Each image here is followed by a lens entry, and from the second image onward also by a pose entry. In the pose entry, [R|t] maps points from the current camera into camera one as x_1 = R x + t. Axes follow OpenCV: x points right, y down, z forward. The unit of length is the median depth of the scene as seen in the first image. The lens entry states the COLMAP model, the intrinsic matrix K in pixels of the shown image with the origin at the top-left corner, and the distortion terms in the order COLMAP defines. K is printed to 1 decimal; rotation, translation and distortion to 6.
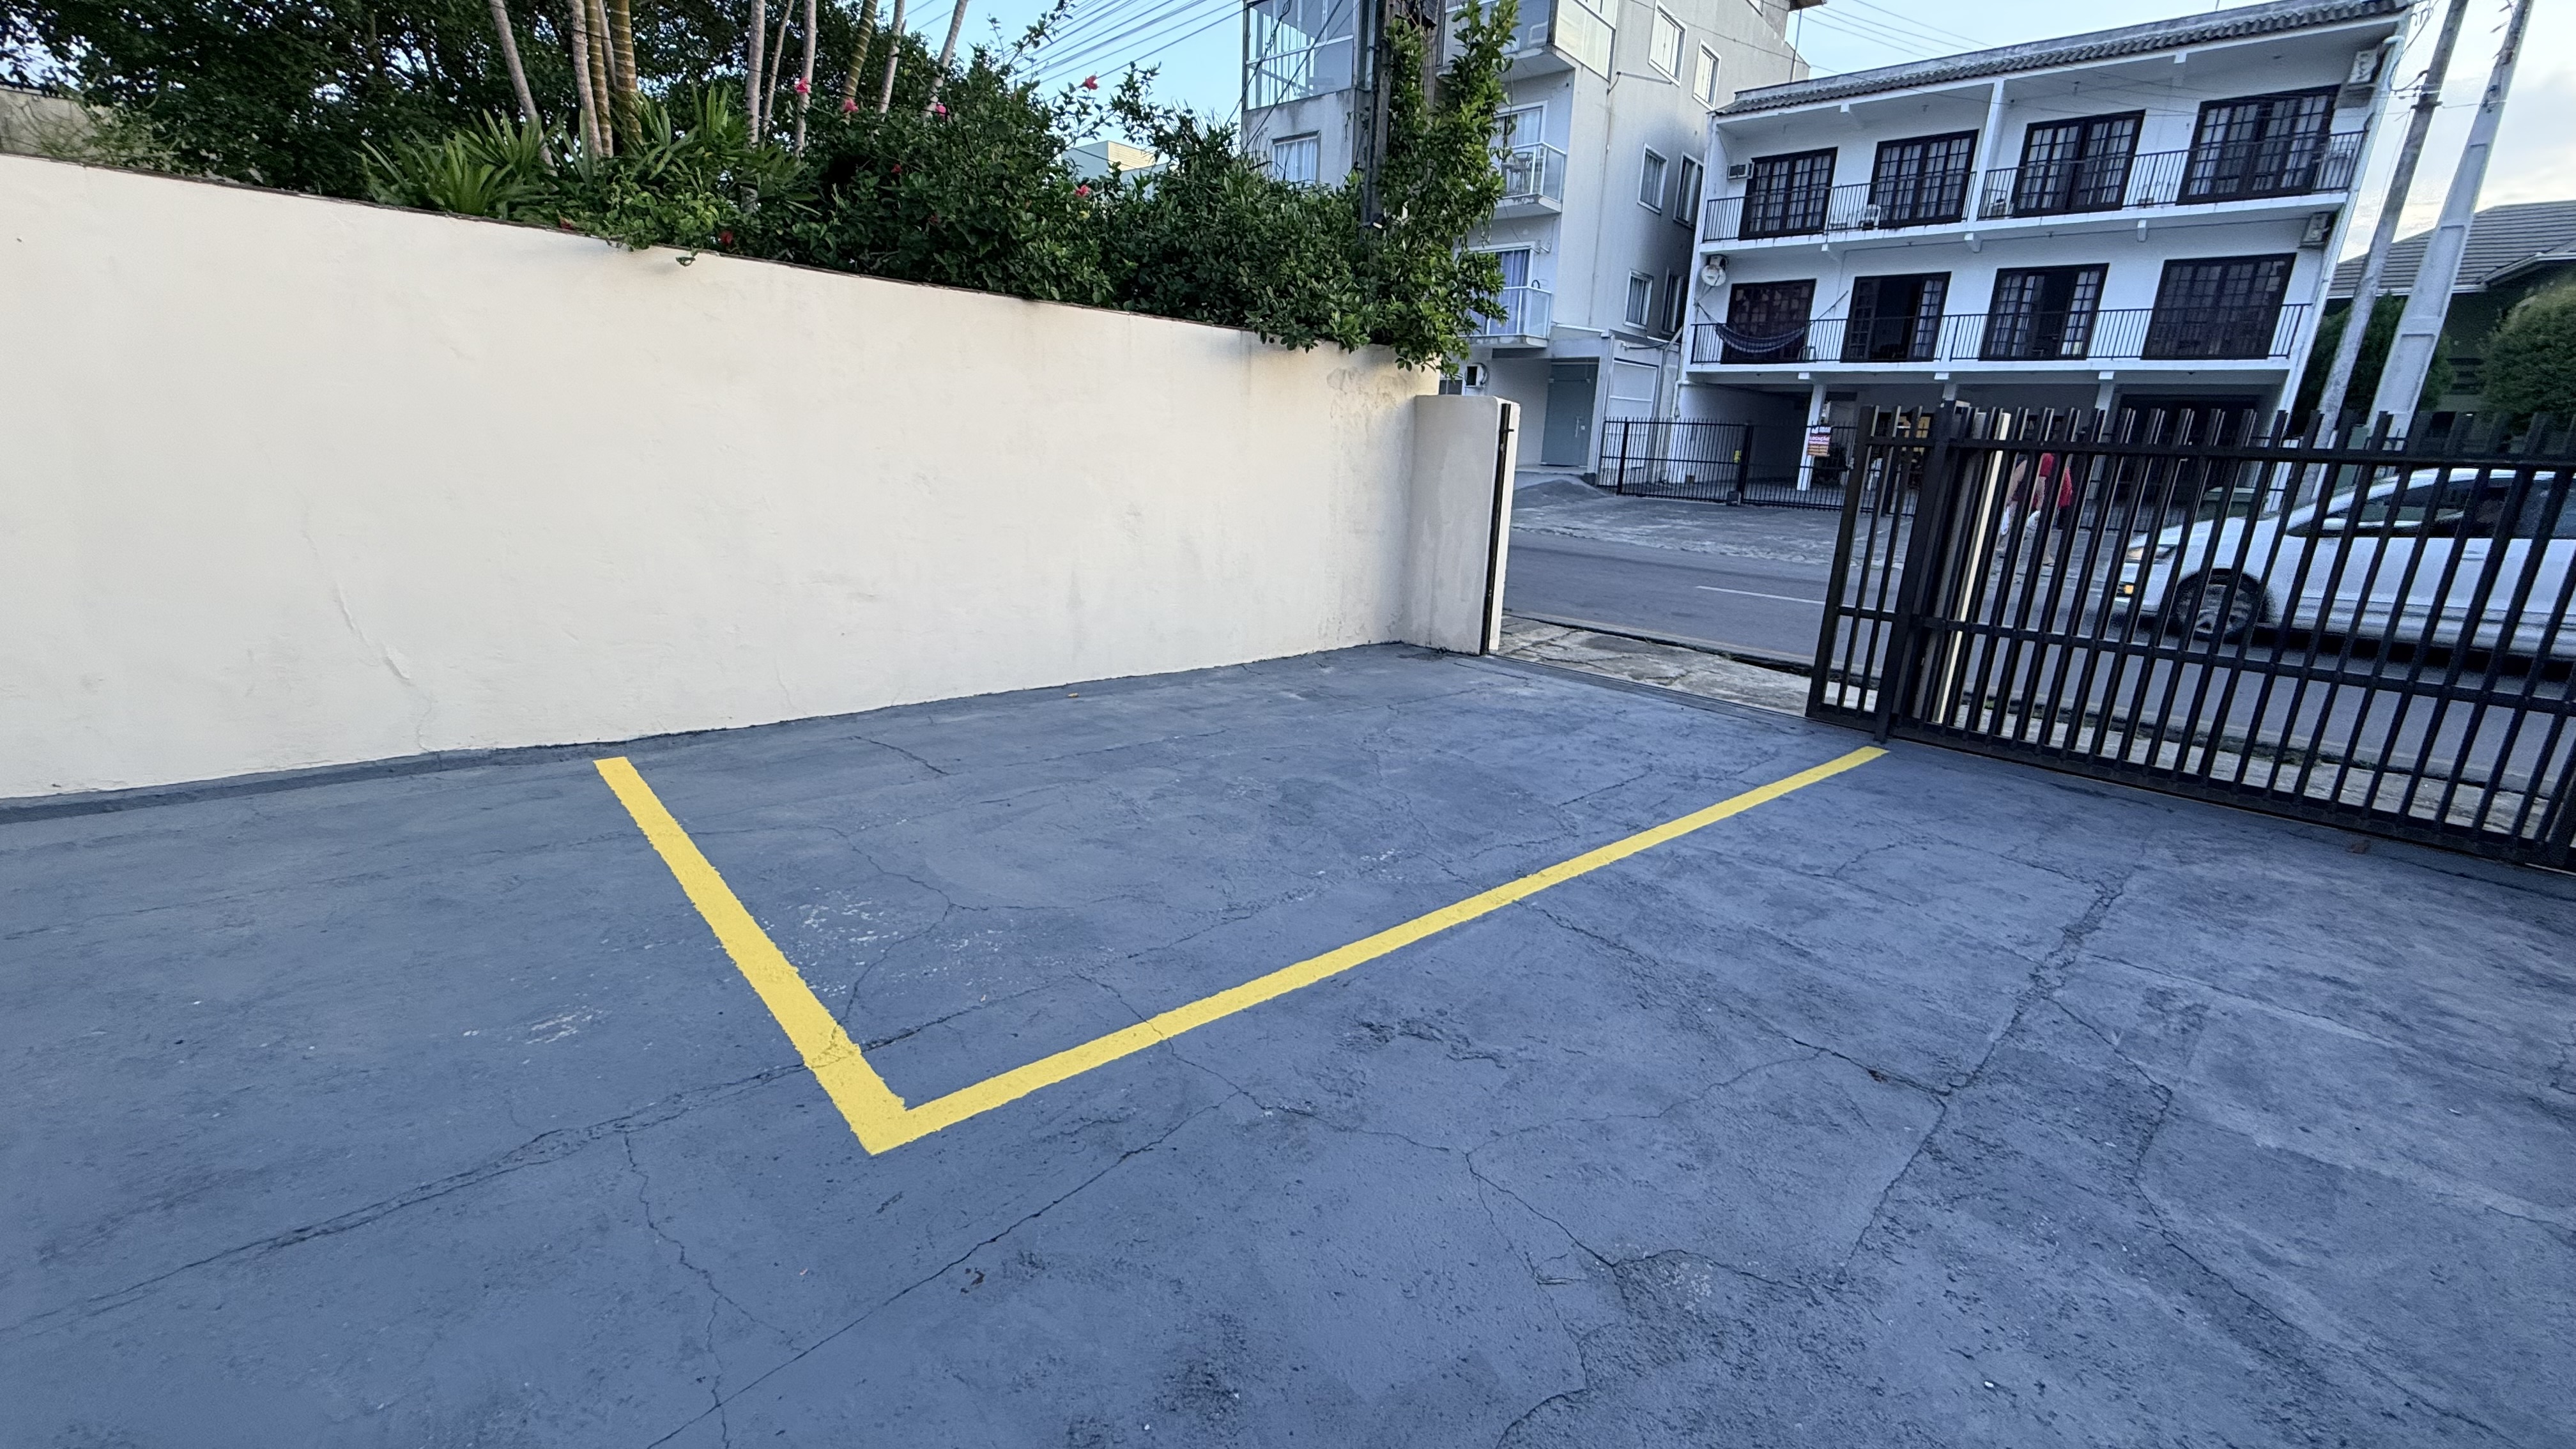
lens RADIAL K [[1025.1, 0, 1282.8], [0, 1025.1, 718.8], [0, 0, 1]] dist [0.001913, -0.000452]
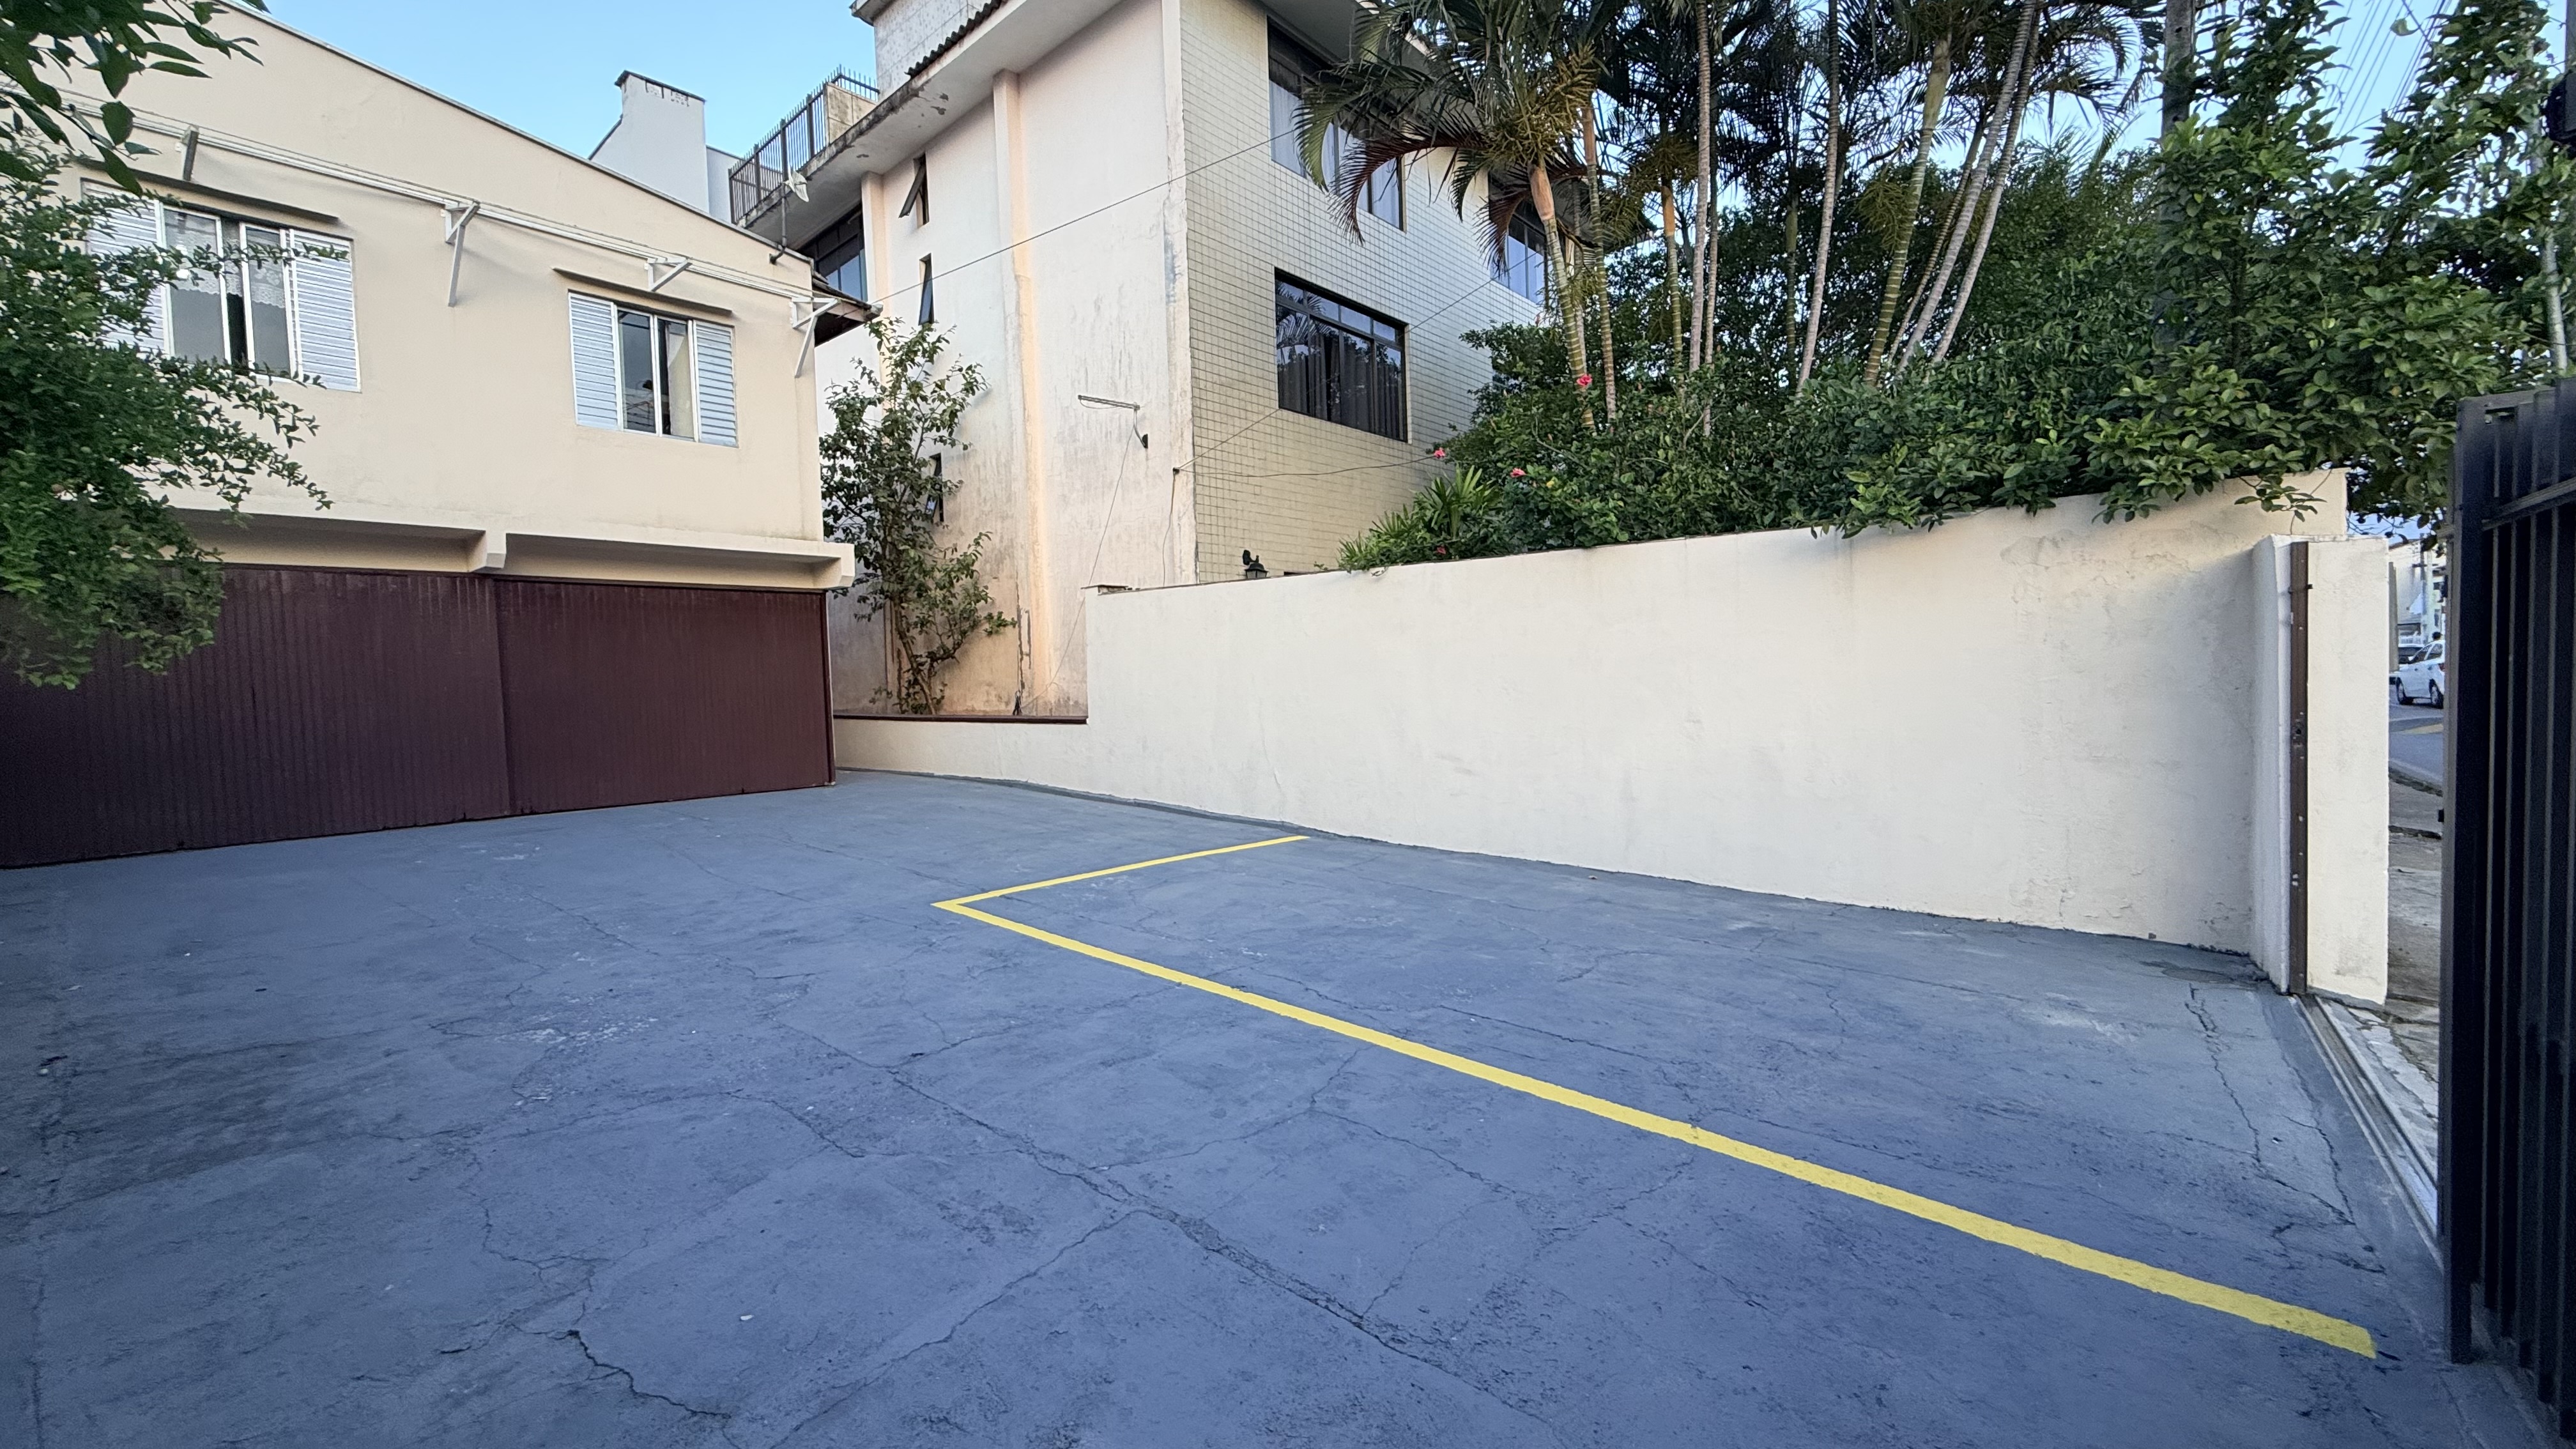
lens RADIAL K [[1025.1, 0, 1282.8], [0, 1025.1, 718.8], [0, 0, 1]] dist [0.001913, -0.000452]
pose [[0.104887, -0.002170, -0.994482, 1.174031], [-0.238898, 0.970660, -0.027315, -0.107718], [0.965363, 0.240445, 0.101291, 0.704732]]
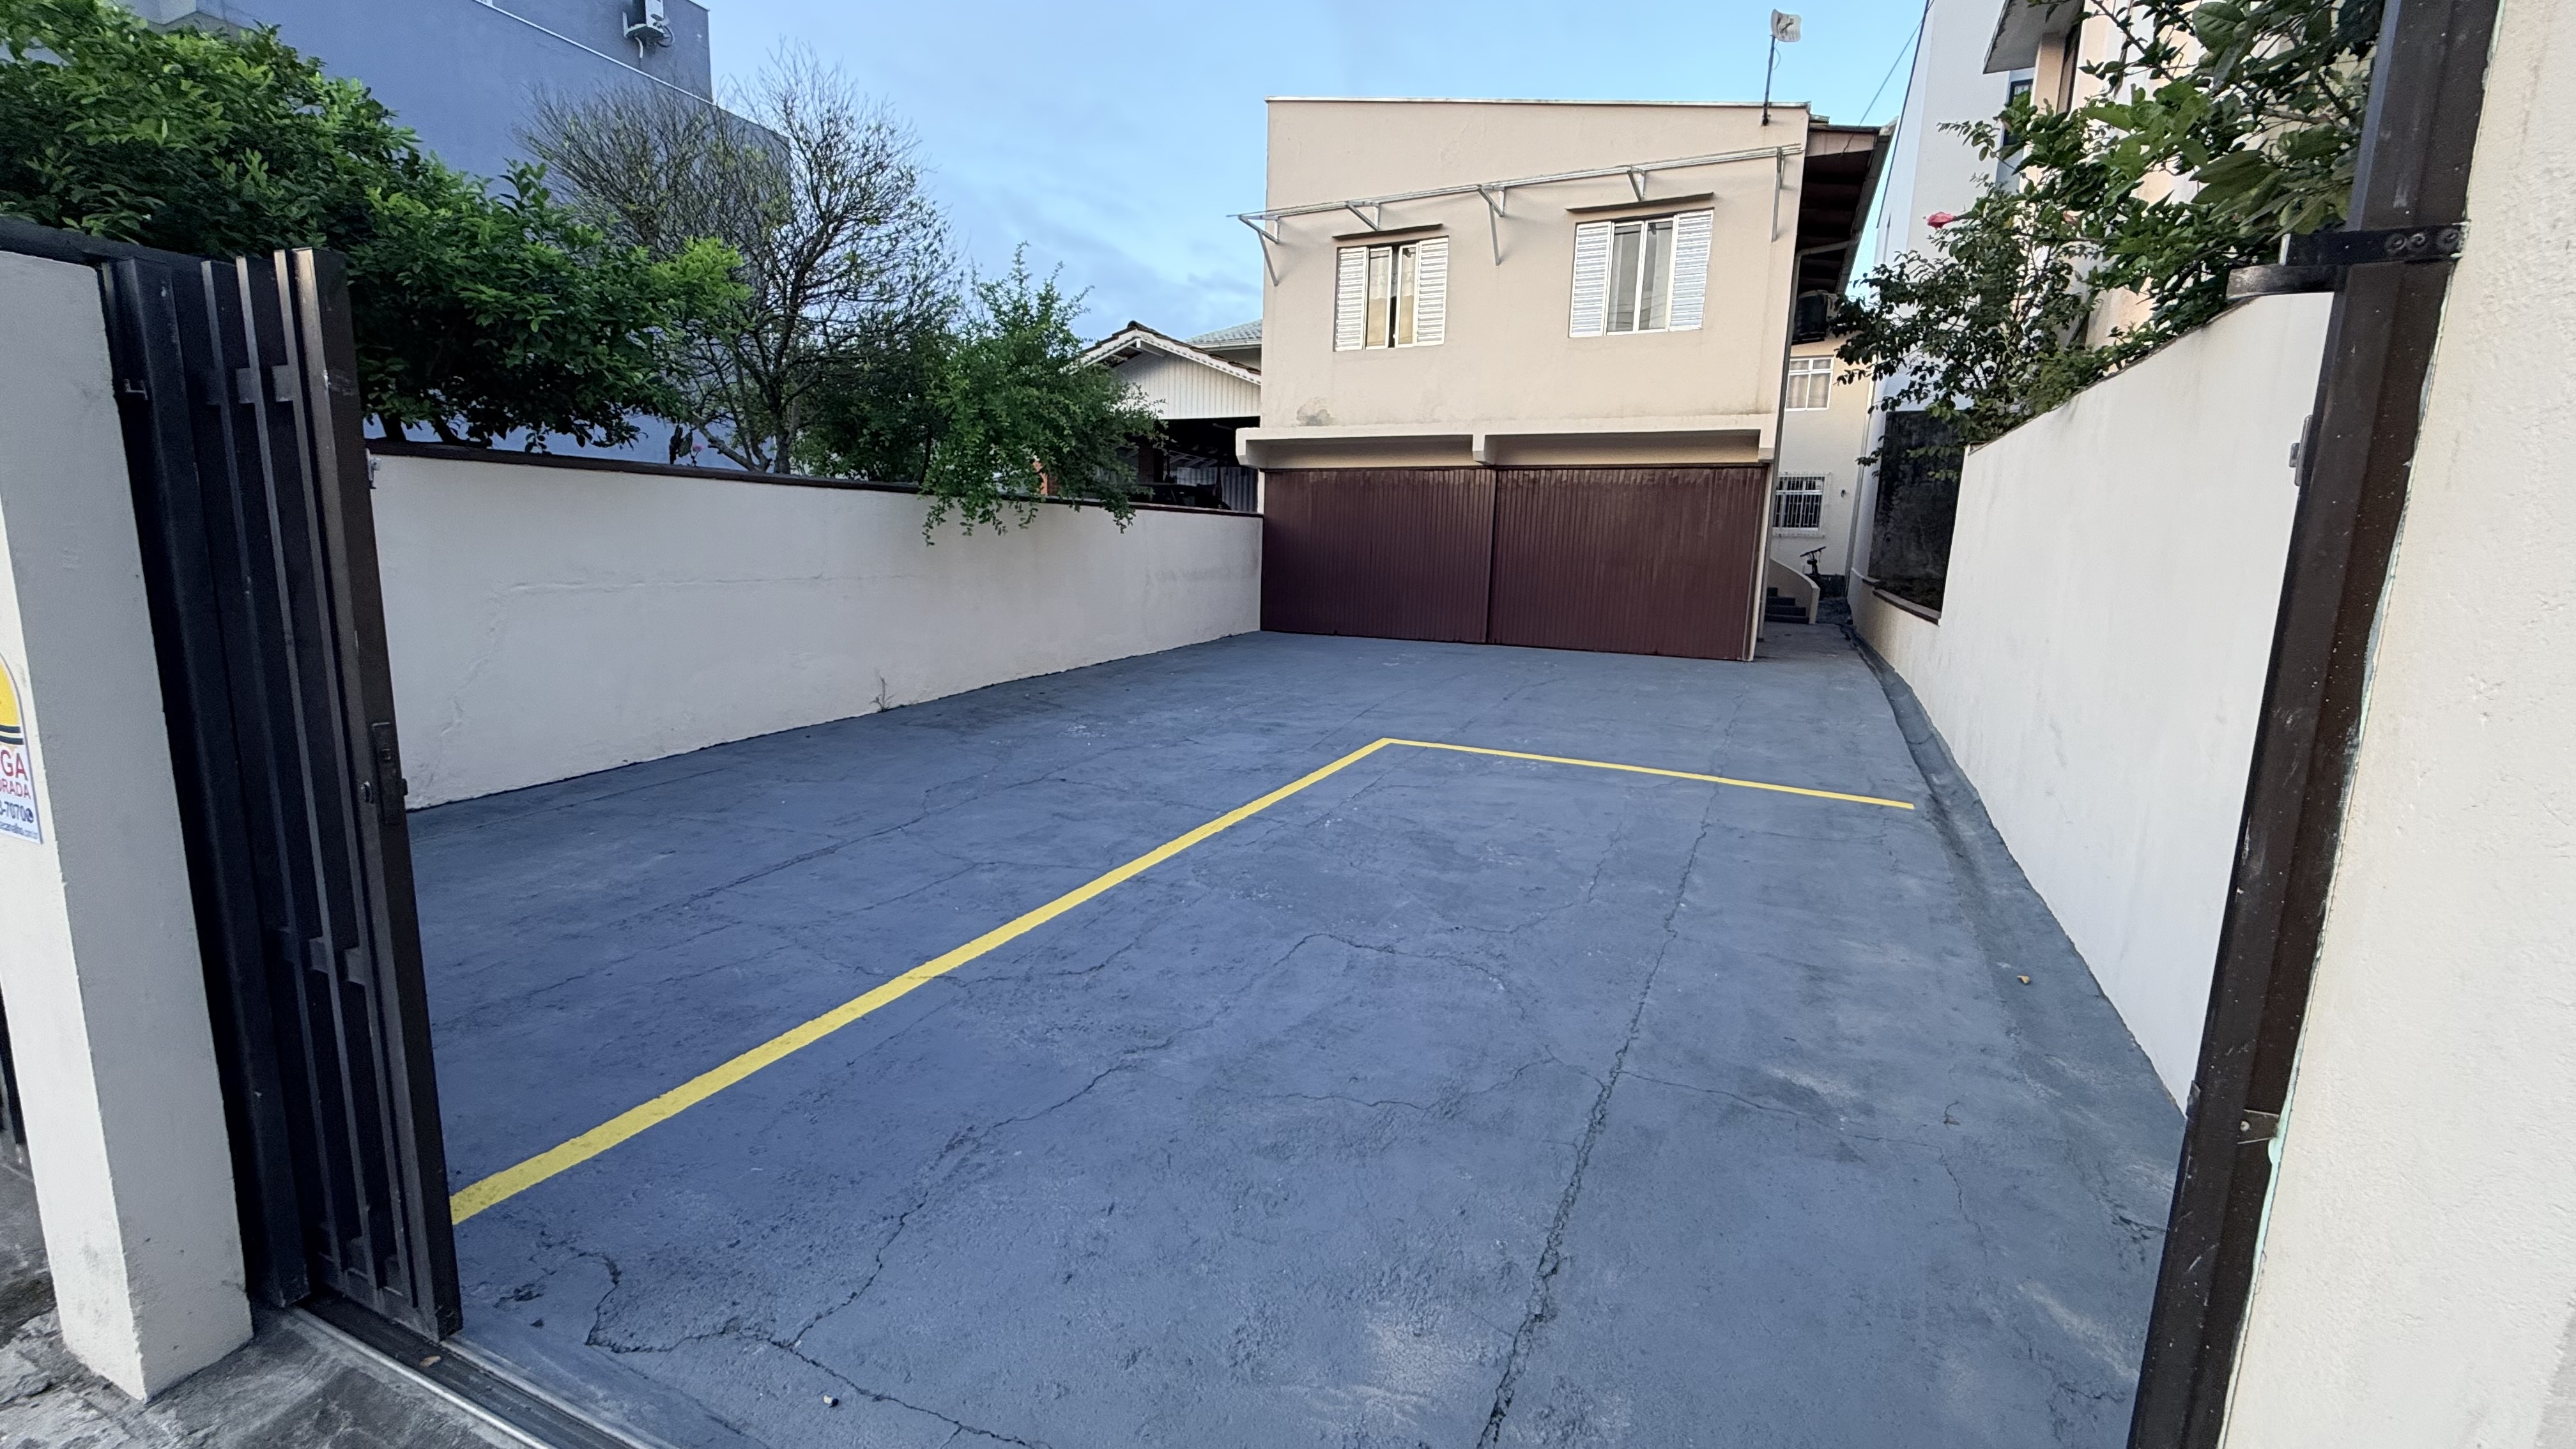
lens RADIAL K [[1025.1, 0, 1282.8], [0, 1025.1, 718.8], [0, 0, 1]] dist [0.001913, -0.000452]
pose [[-0.928262, -0.003716, -0.371909, 0.560311], [-0.160560, 0.905978, 0.391695, -0.435900], [0.335485, 0.423309, -0.841581, 1.746089]]
